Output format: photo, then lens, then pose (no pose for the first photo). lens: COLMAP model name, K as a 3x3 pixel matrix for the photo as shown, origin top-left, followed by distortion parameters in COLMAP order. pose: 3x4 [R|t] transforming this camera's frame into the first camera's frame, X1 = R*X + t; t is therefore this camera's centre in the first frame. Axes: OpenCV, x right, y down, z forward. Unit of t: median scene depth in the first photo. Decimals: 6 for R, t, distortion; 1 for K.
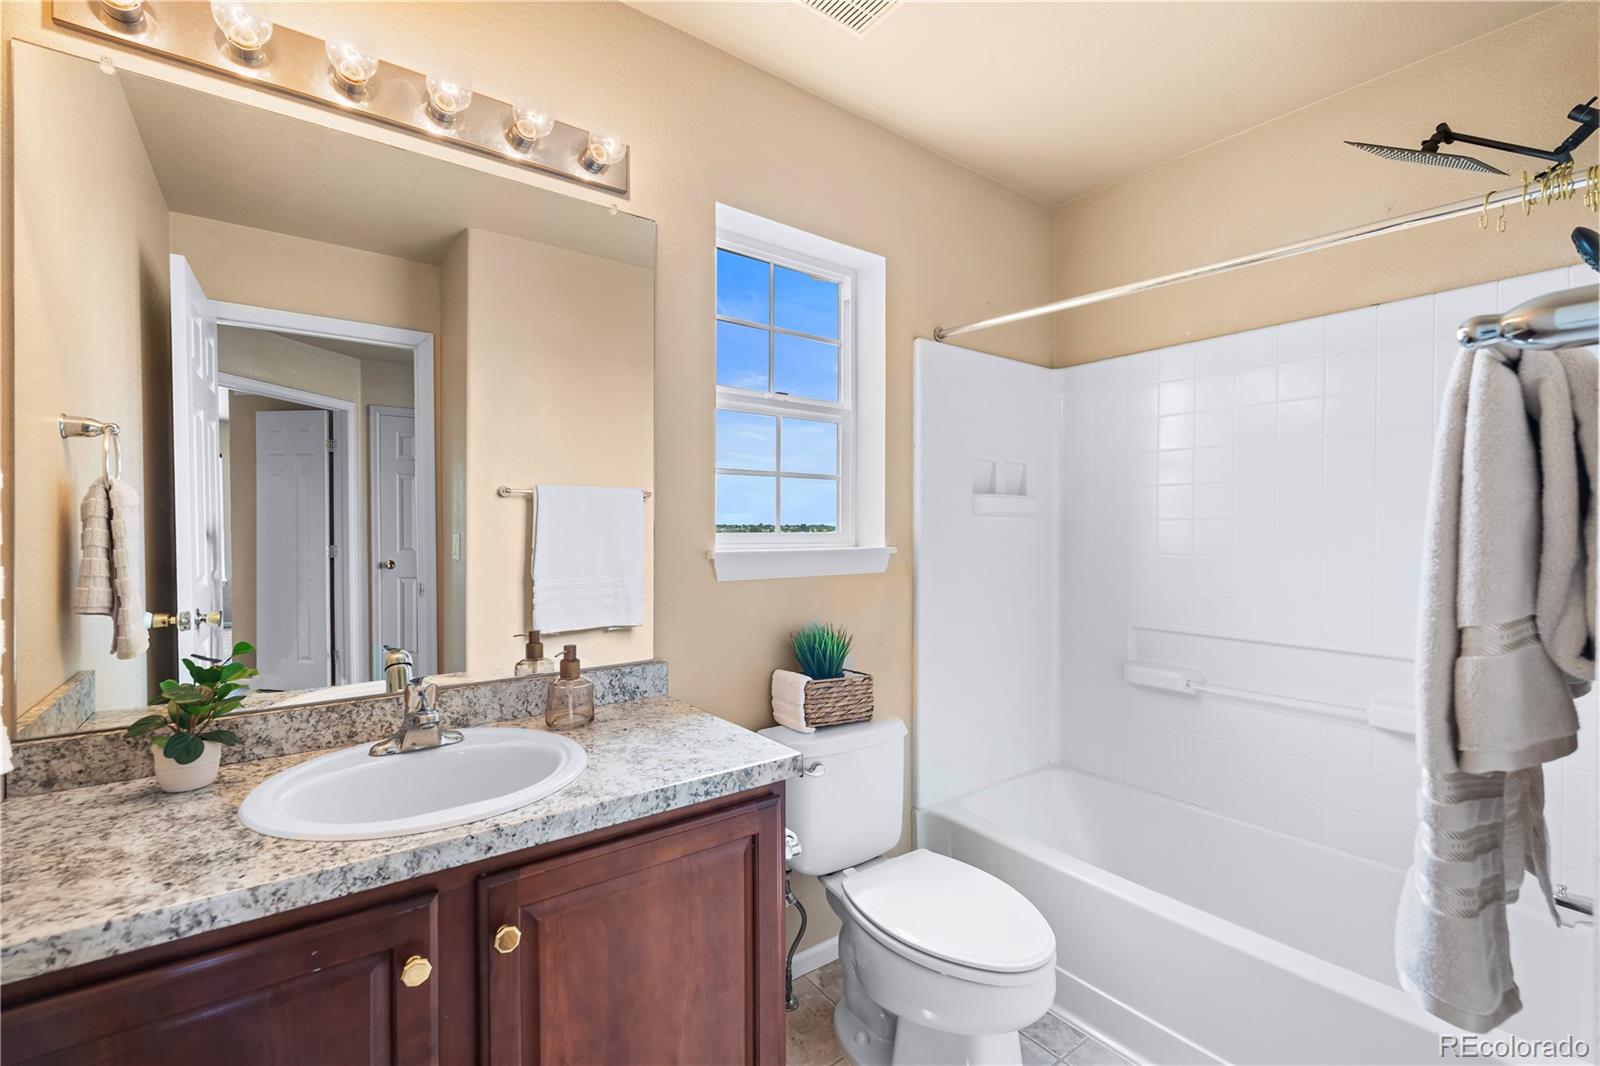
lens RADIAL K [[697.8, 0, 806.9], [0, 697.8, 527.9], [0, 0, 1]] dist [-0.003301, 0.000327]
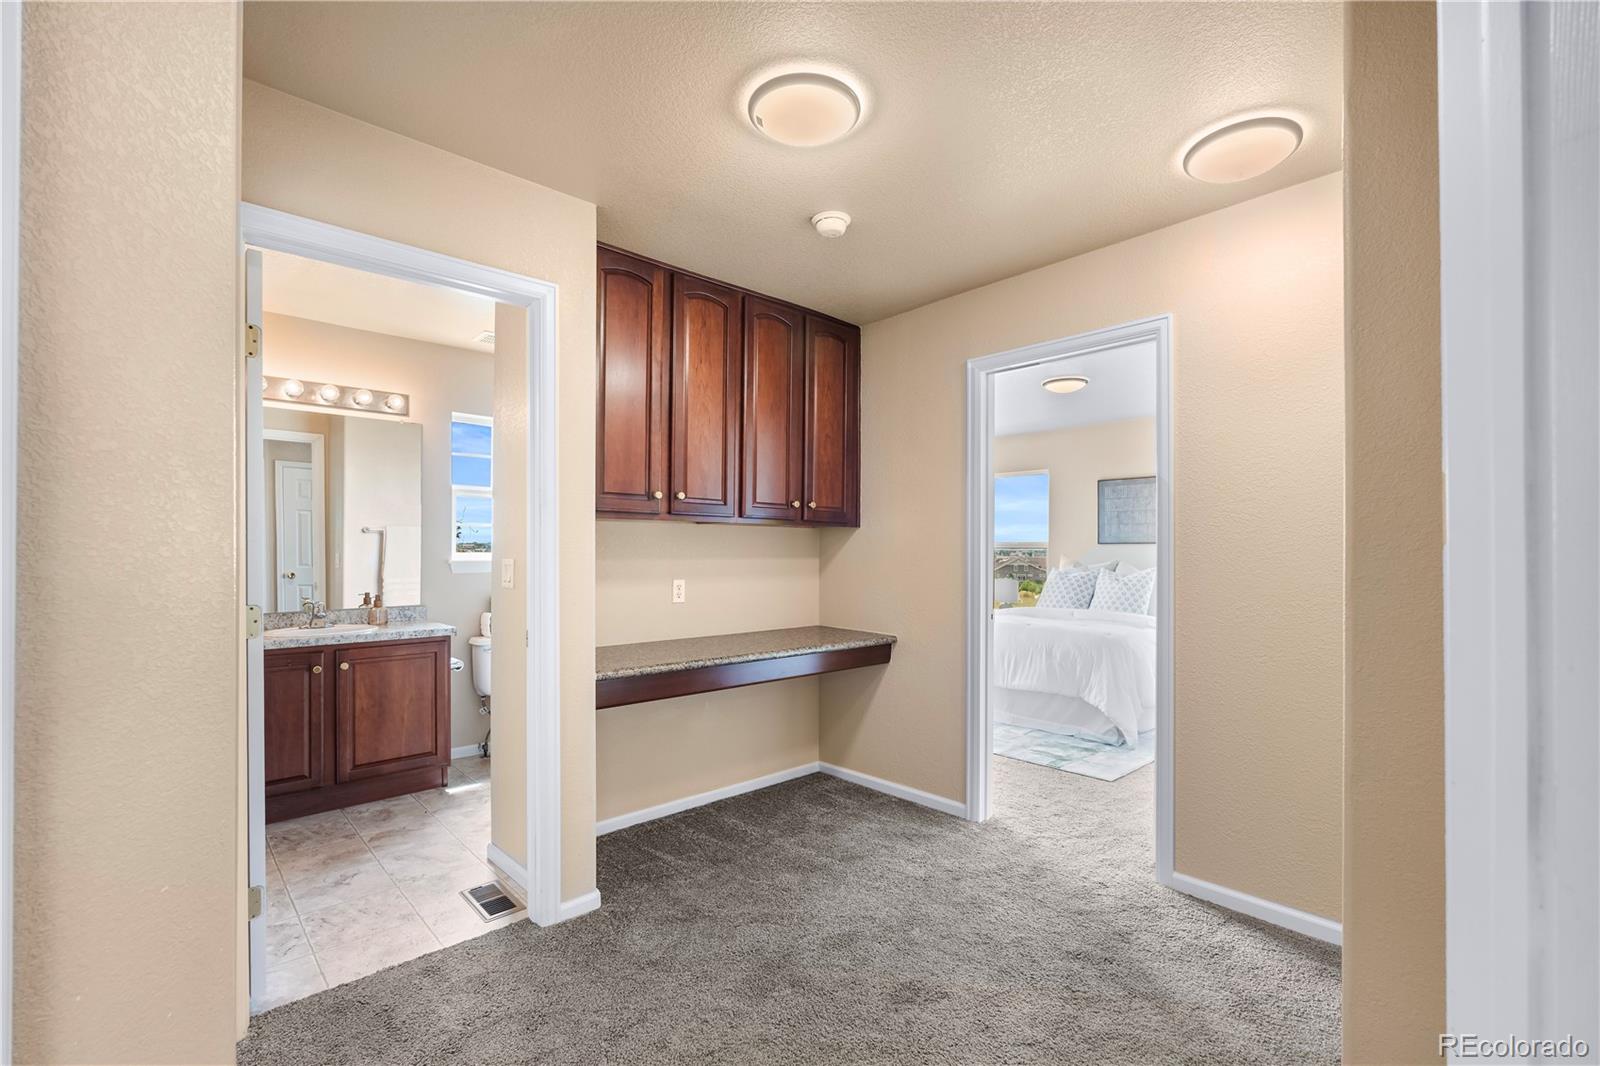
lens RADIAL K [[697.8, 0, 802.0], [0, 697.8, 544.4], [0, 0, 1]] dist [-0.003301, 0.000327]
pose [[0.994120, 0.002233, 0.108260, 1.094036], [-0.001534, 0.999977, -0.006538, -0.009423], [-0.108272, 0.006333, 0.994101, -2.028994]]
